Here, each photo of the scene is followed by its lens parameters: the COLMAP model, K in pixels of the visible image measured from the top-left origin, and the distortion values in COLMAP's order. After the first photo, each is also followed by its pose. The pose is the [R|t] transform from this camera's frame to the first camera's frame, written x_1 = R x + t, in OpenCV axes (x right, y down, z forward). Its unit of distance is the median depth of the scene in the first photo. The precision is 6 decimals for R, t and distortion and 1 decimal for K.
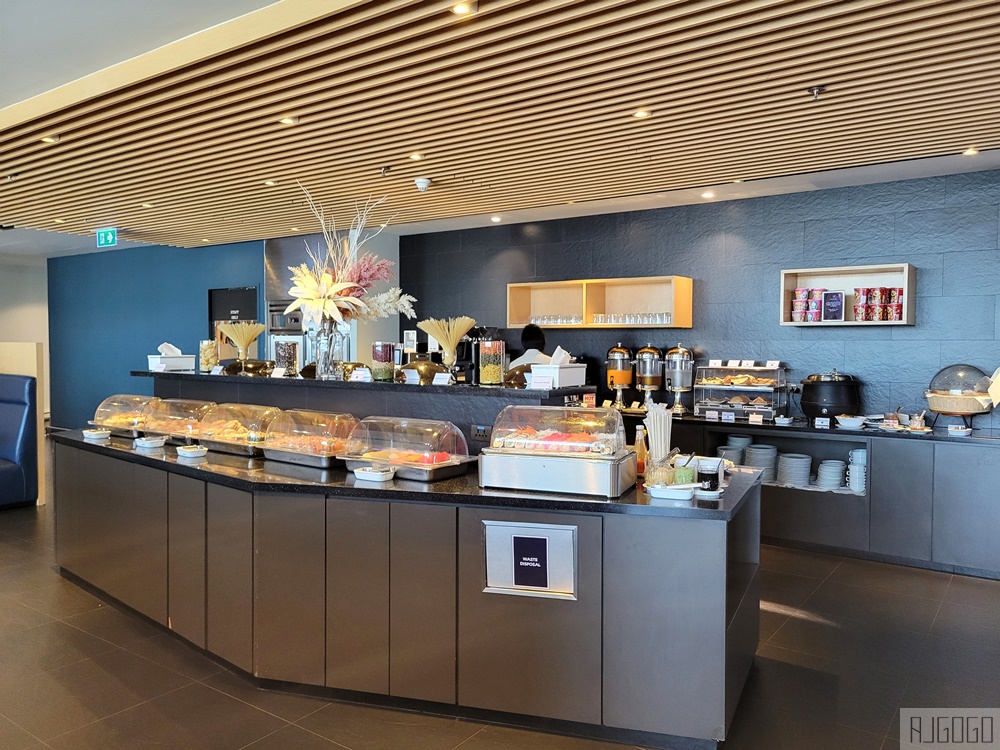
lens RADIAL K [[758.6, 0, 507.9], [0, 758.6, 378.2], [0, 0, 1]] dist [0.029830, -0.002778]
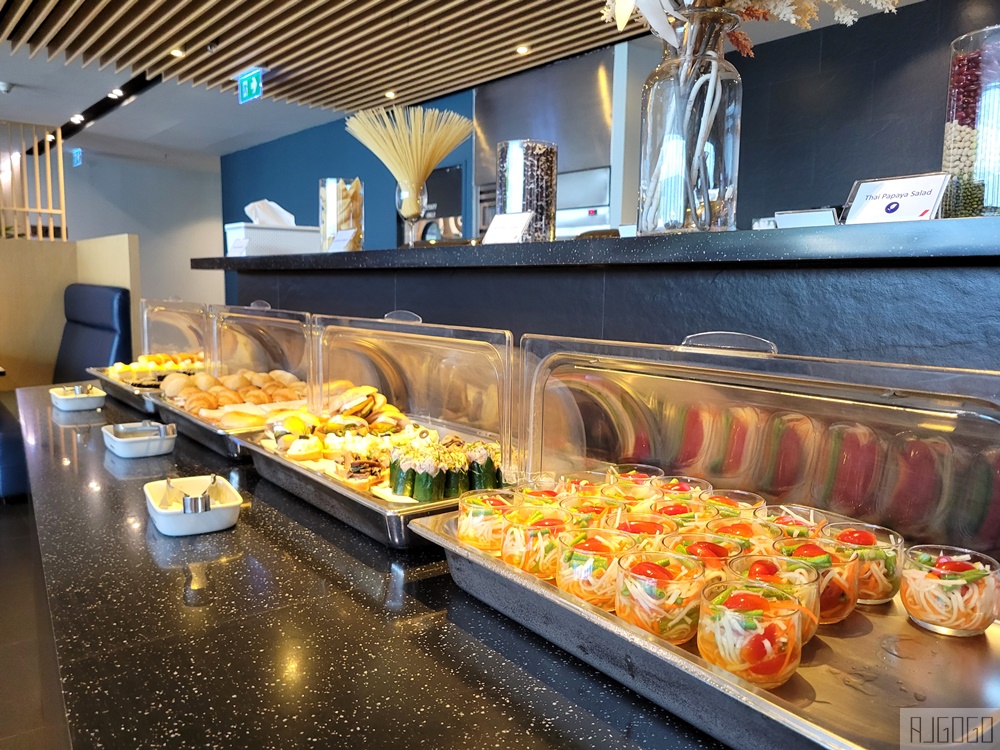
lens RADIAL K [[758.6, 0, 499.1], [0, 758.6, 374.2], [0, 0, 1]] dist [0.029830, -0.002778]
pose [[0.962371, 0.037159, -0.269185, -0.263831], [-0.018942, 0.997370, 0.069961, 0.033517], [0.271076, -0.062230, 0.960544, 0.840180]]
